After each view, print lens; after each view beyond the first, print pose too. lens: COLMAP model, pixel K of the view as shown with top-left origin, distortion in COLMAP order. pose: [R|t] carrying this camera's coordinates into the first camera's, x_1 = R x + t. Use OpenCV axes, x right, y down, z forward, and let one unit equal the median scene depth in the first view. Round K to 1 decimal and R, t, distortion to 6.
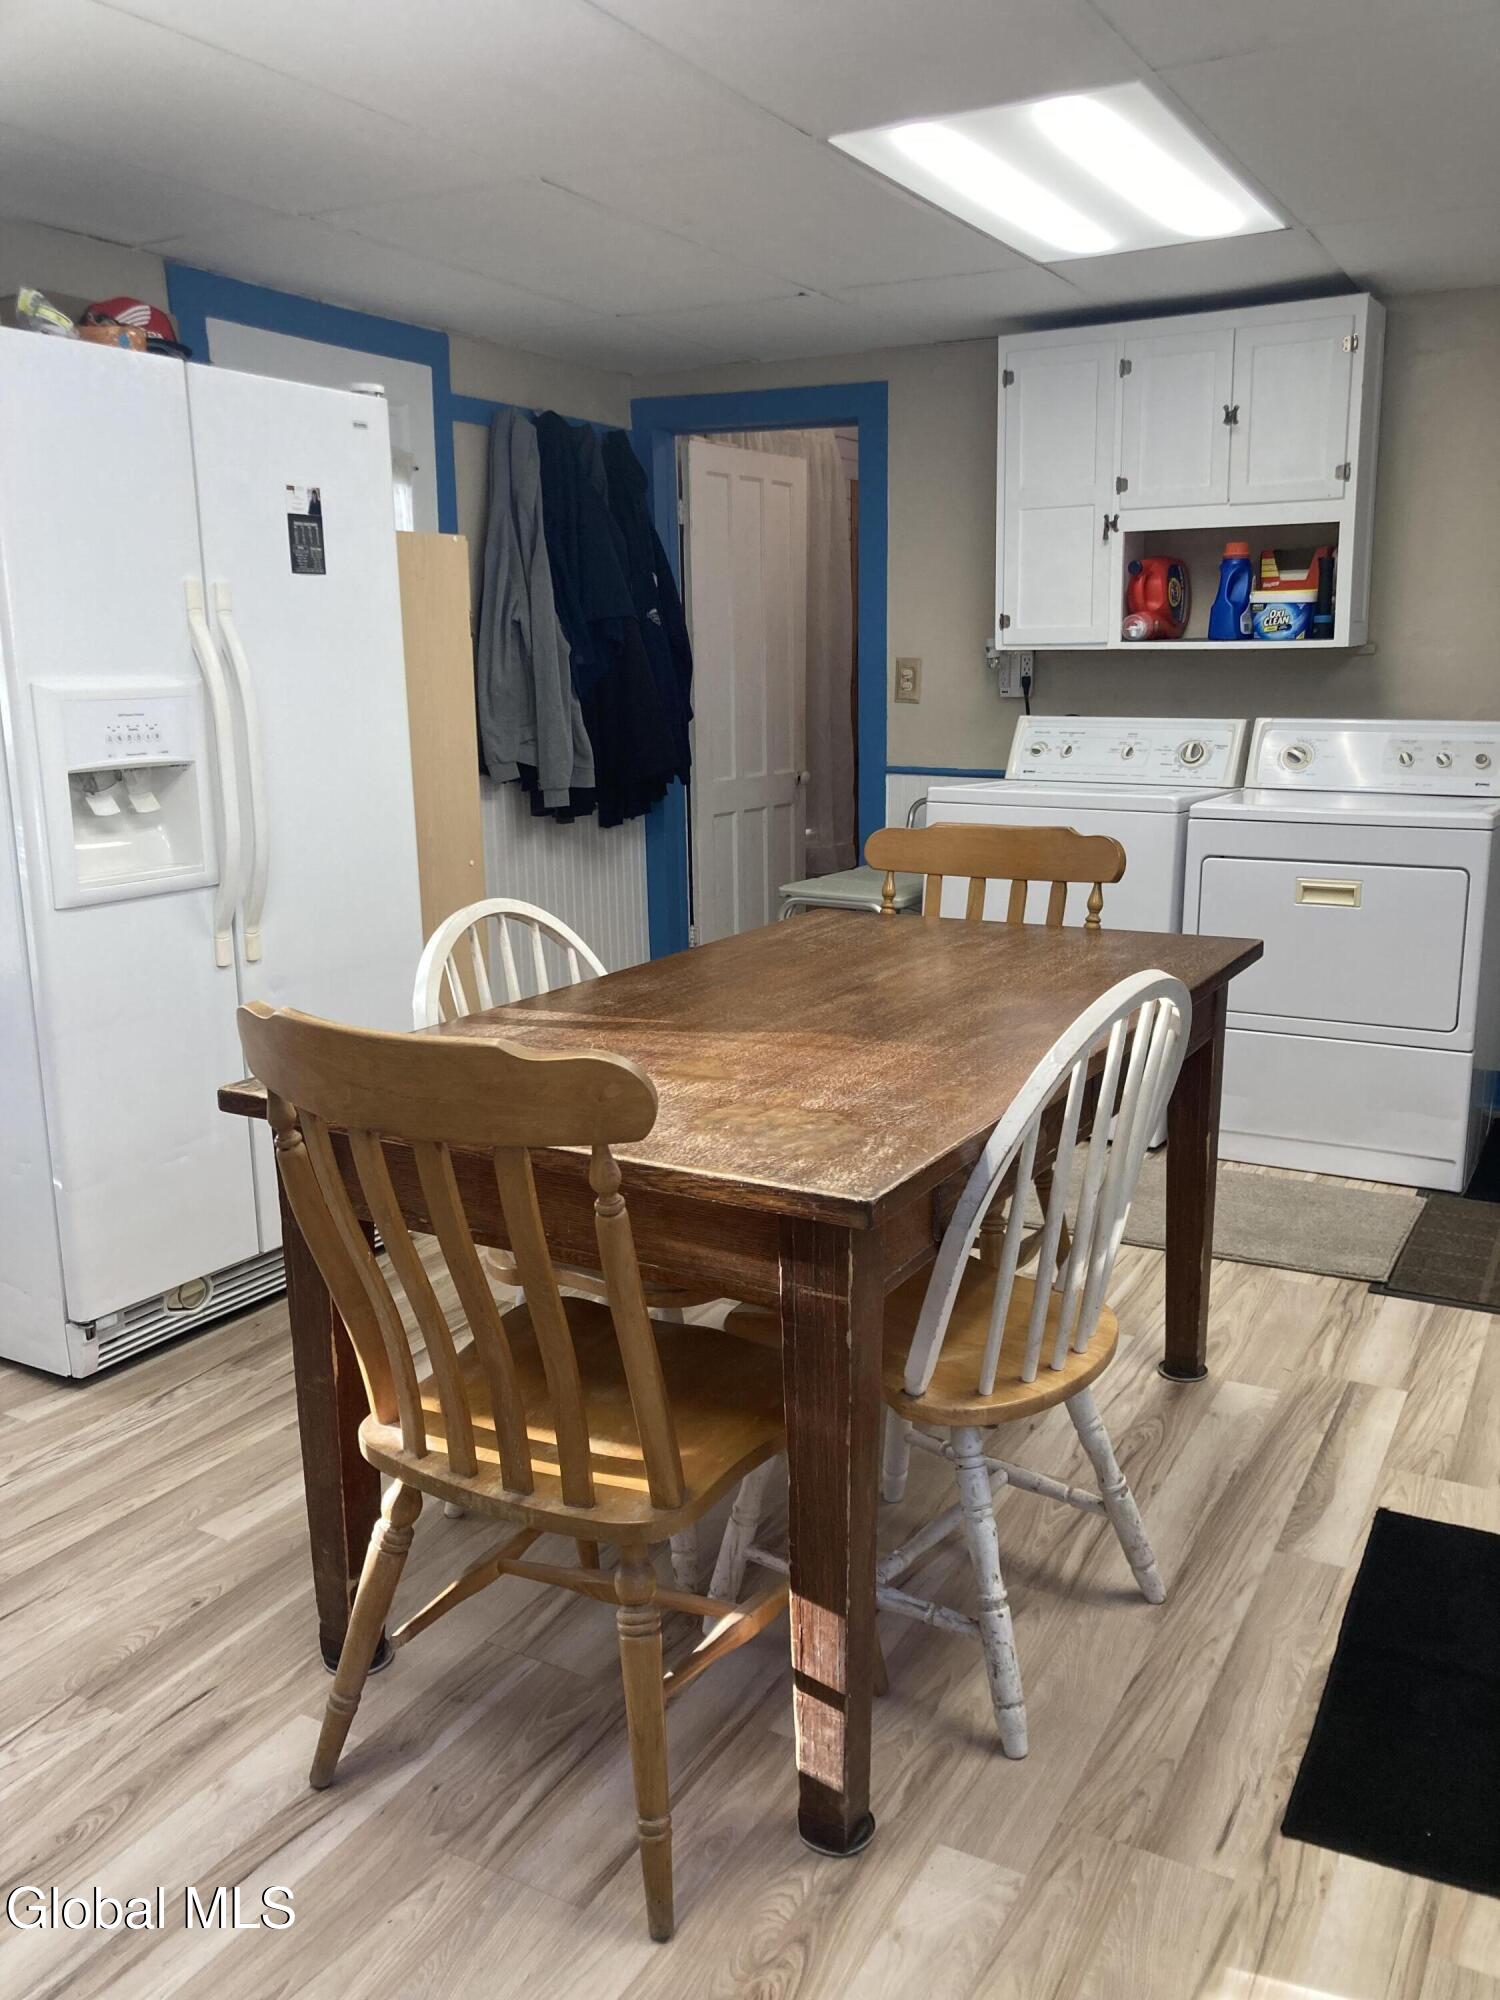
lens RADIAL K [[1635.2, 0, 768.8], [0, 1635.2, 1001.9], [0, 0, 1]] dist [-0.007269, 0.038346]
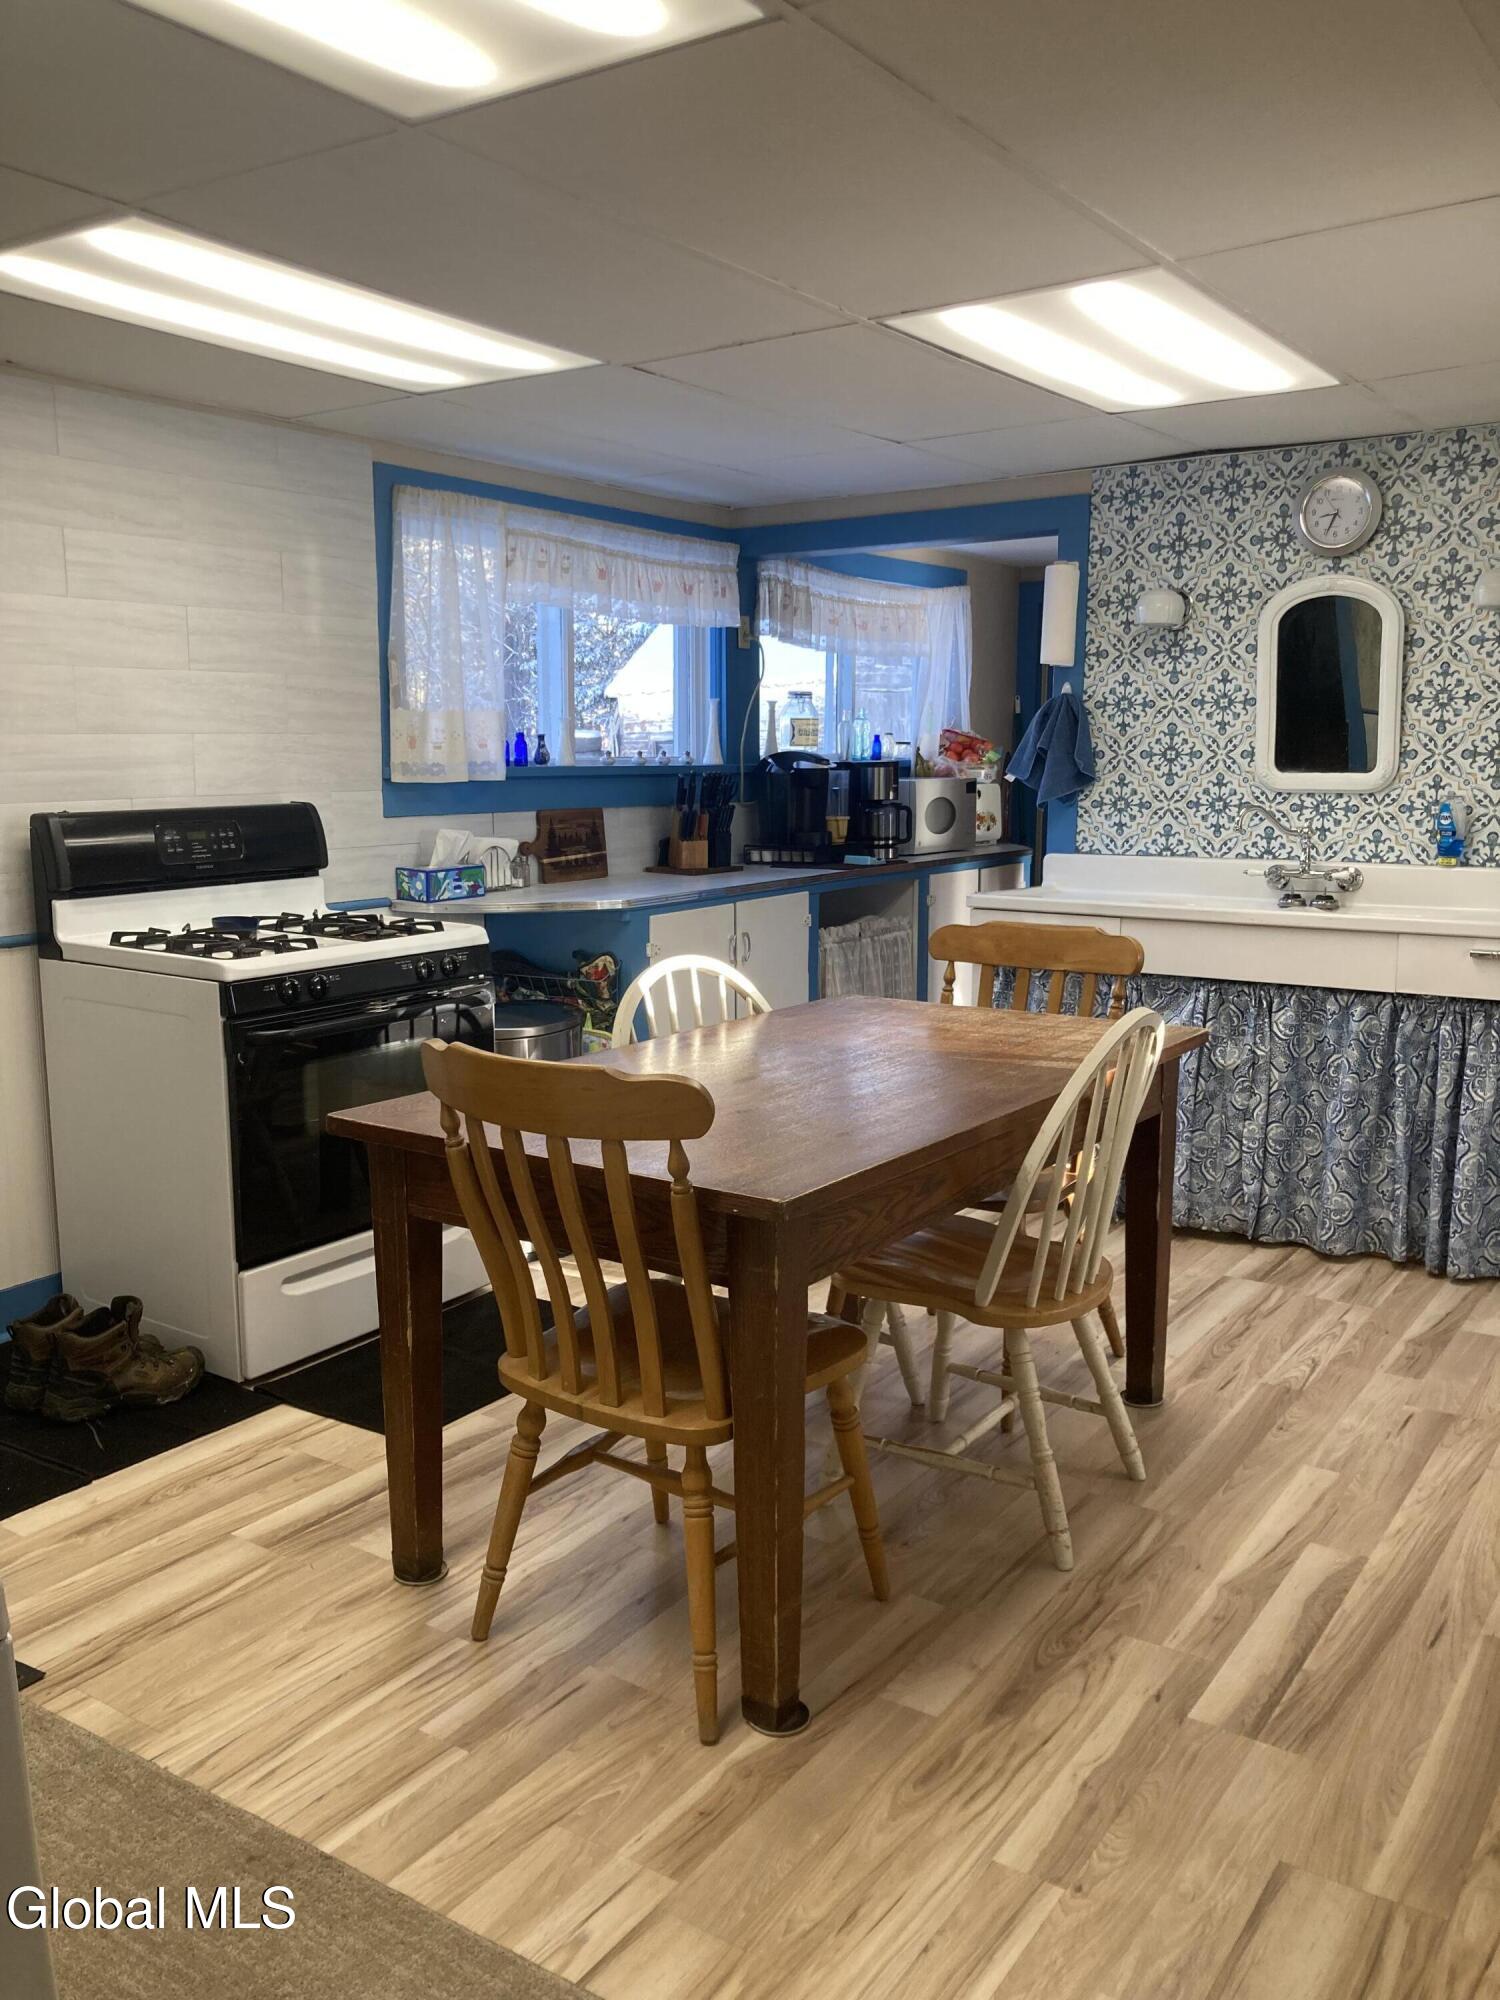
lens RADIAL K [[1635.2, 0, 750.8], [0, 1635.2, 1009.8], [0, 0, 1]] dist [-0.007269, 0.038346]
pose [[-0.995228, -0.000113, 0.097574, -0.019136], [0.035473, 0.931156, 0.362892, -0.372948], [-0.090898, 0.364621, -0.926709, 1.623579]]
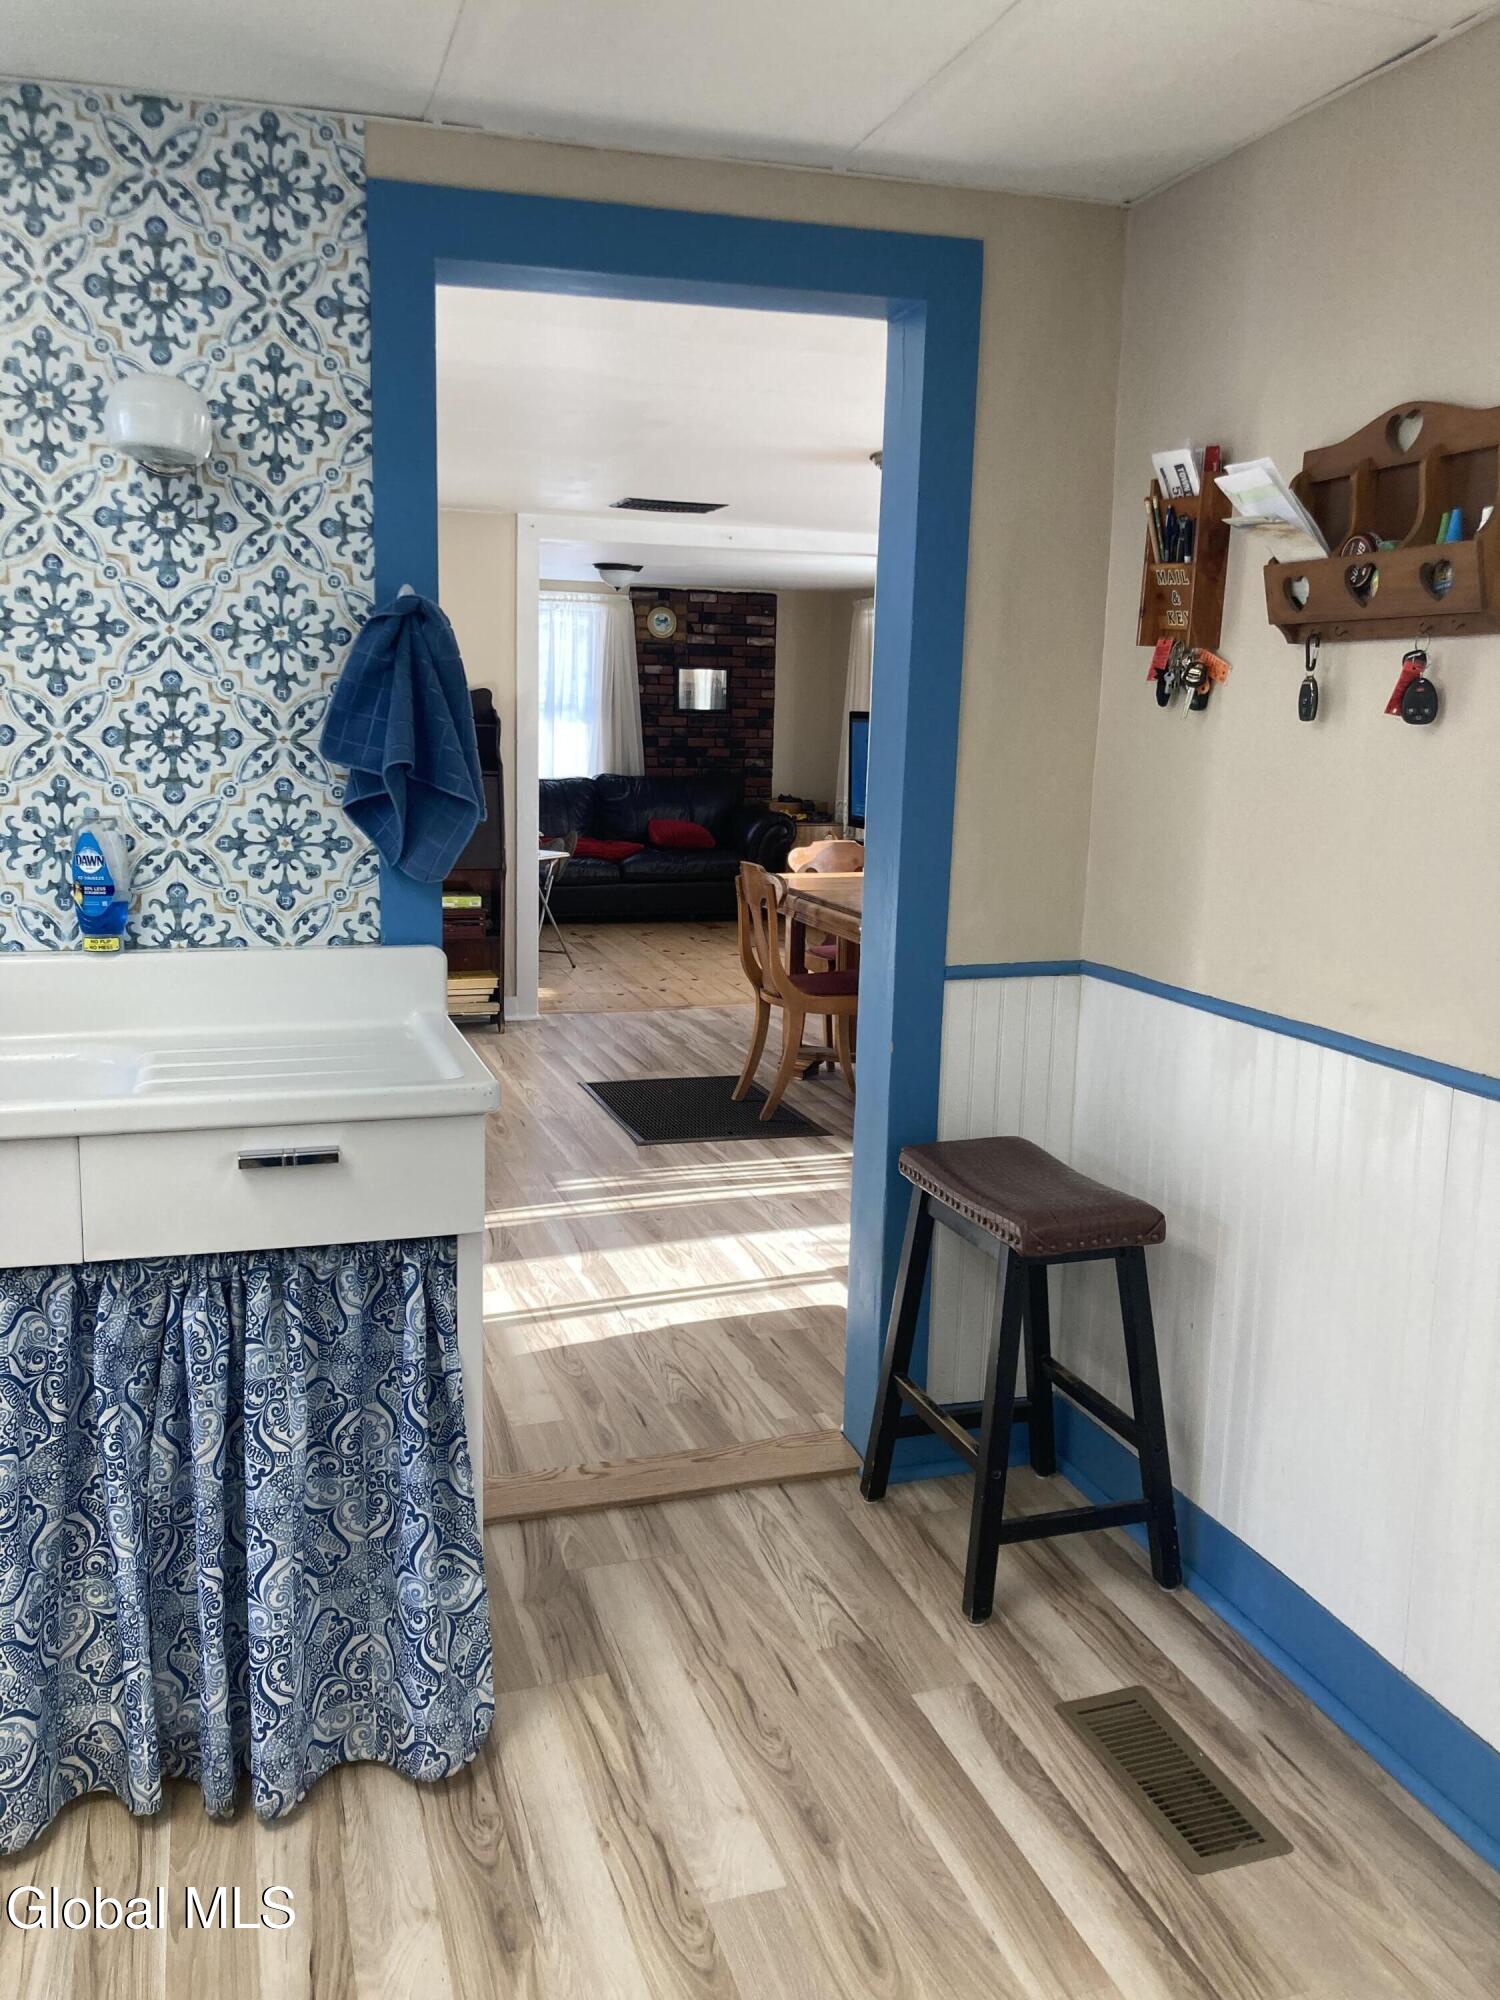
lens RADIAL K [[1635.2, 0, 728.3], [0, 1635.2, 979.3], [0, 0, 1]] dist [-0.007269, 0.038346]
pose [[-0.696022, 0.109121, -0.709680, -0.158754], [-0.165977, 0.937163, 0.306882, -0.209309], [0.698574, 0.331387, -0.634175, 0.854479]]
